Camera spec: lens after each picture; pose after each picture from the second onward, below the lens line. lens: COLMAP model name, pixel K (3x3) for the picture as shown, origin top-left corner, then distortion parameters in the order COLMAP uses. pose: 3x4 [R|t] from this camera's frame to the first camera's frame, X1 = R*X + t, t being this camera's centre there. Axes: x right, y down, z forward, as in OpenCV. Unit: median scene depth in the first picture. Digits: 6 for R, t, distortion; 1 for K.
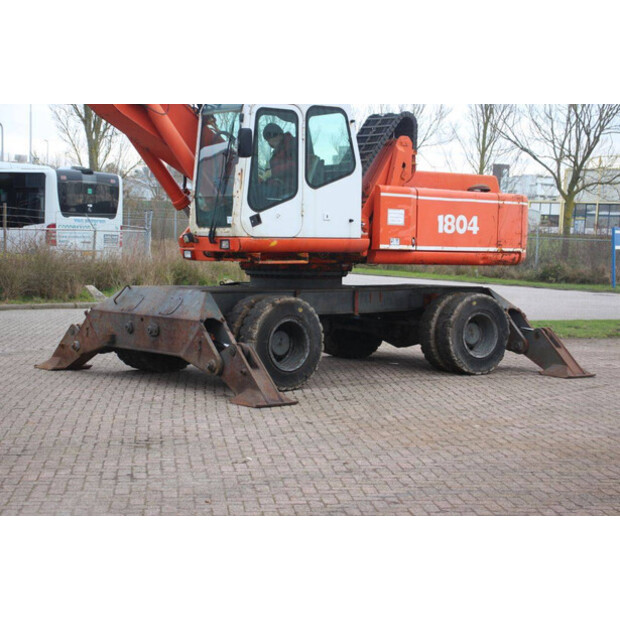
lens RADIAL K [[1221.9, 0, 308.1], [0, 1221.9, 315.4], [0, 0, 1]] dist [0.203789, 0.000000]
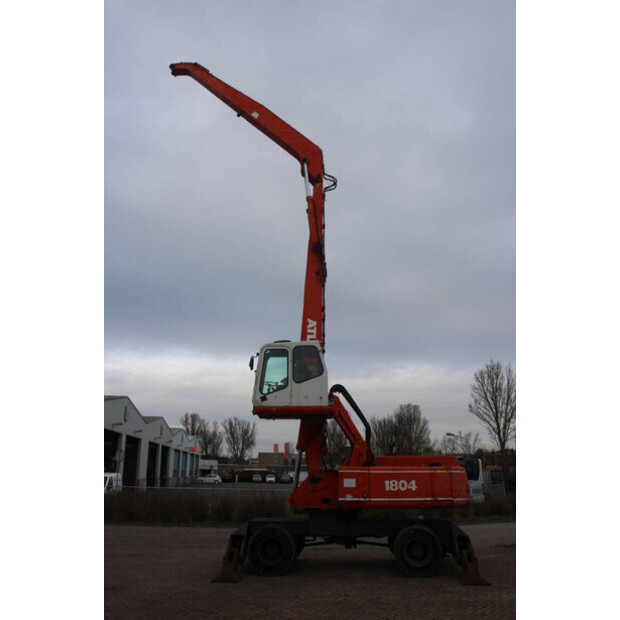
lens RADIAL K [[513.7, 0, 310.9], [0, 513.7, 308.1], [0, 0, 1]] dist [-0.139429, 0.094644]
pose [[0.719942, -0.250640, -0.647196, 0.569888], [-0.029181, 0.920757, -0.389043, -0.022566], [0.693421, 0.298974, 0.655578, 0.350889]]
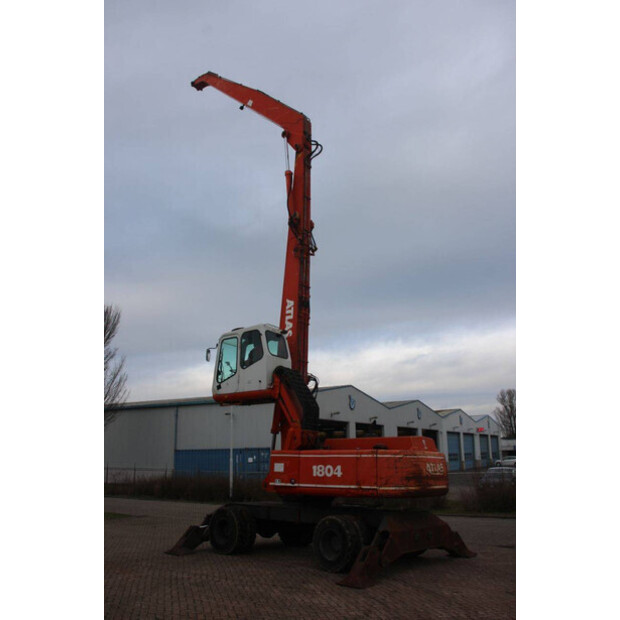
lens RADIAL K [[560.9, 0, 323.7], [0, 560.9, 304.4], [0, 0, 1]] dist [-0.147380, 0.040897]
pose [[0.198348, -0.300150, -0.933042, 0.878420], [-0.061609, 0.946255, -0.317498, -0.049714], [0.978193, 0.120459, 0.169196, 0.847663]]
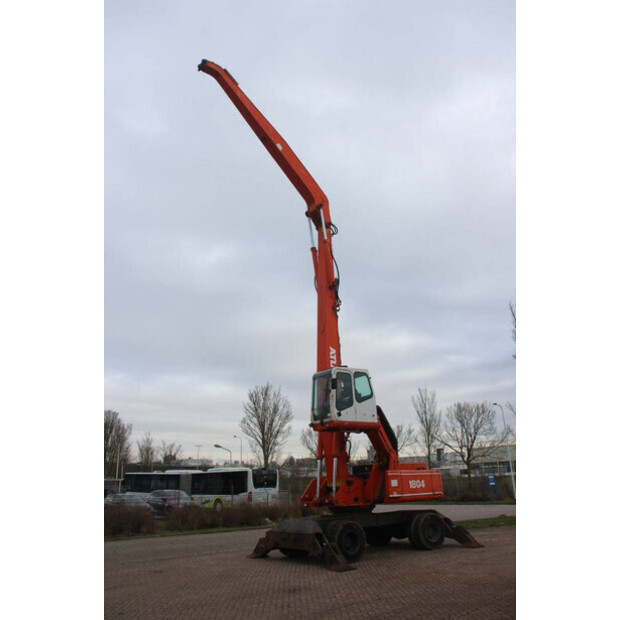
lens RADIAL K [[513.7, 0, 306.4], [0, 513.7, 309.4], [0, 0, 1]] dist [-0.139429, 0.094644]
pose [[0.993348, -0.090118, -0.071684, 0.007368], [0.054495, 0.916297, -0.396774, -0.008570], [0.101441, 0.390228, 0.915113, -0.060660]]
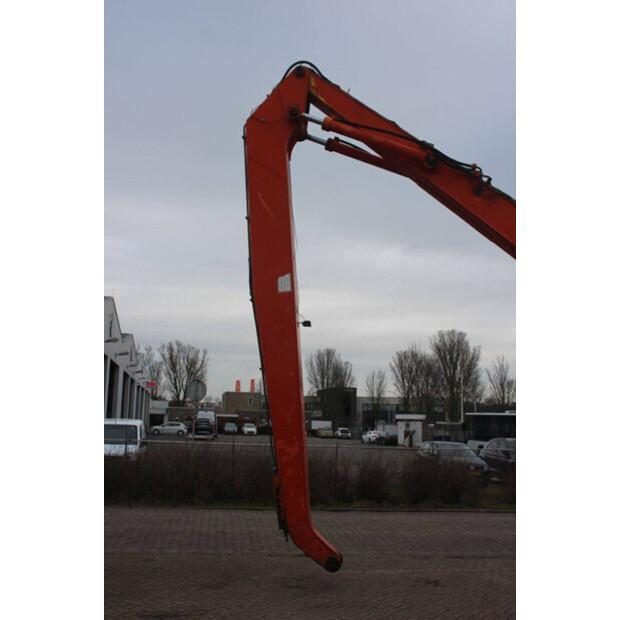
lens RADIAL K [[715.0, 0, 310.5], [0, 715.0, 314.1], [0, 0, 1]] dist [-0.030500, 0.000000]
pose [[0.773022, -0.114209, -0.624014, 0.006465], [-0.047584, 0.970451, -0.236562, -0.026770], [0.632592, 0.212561, 0.744745, 0.265240]]
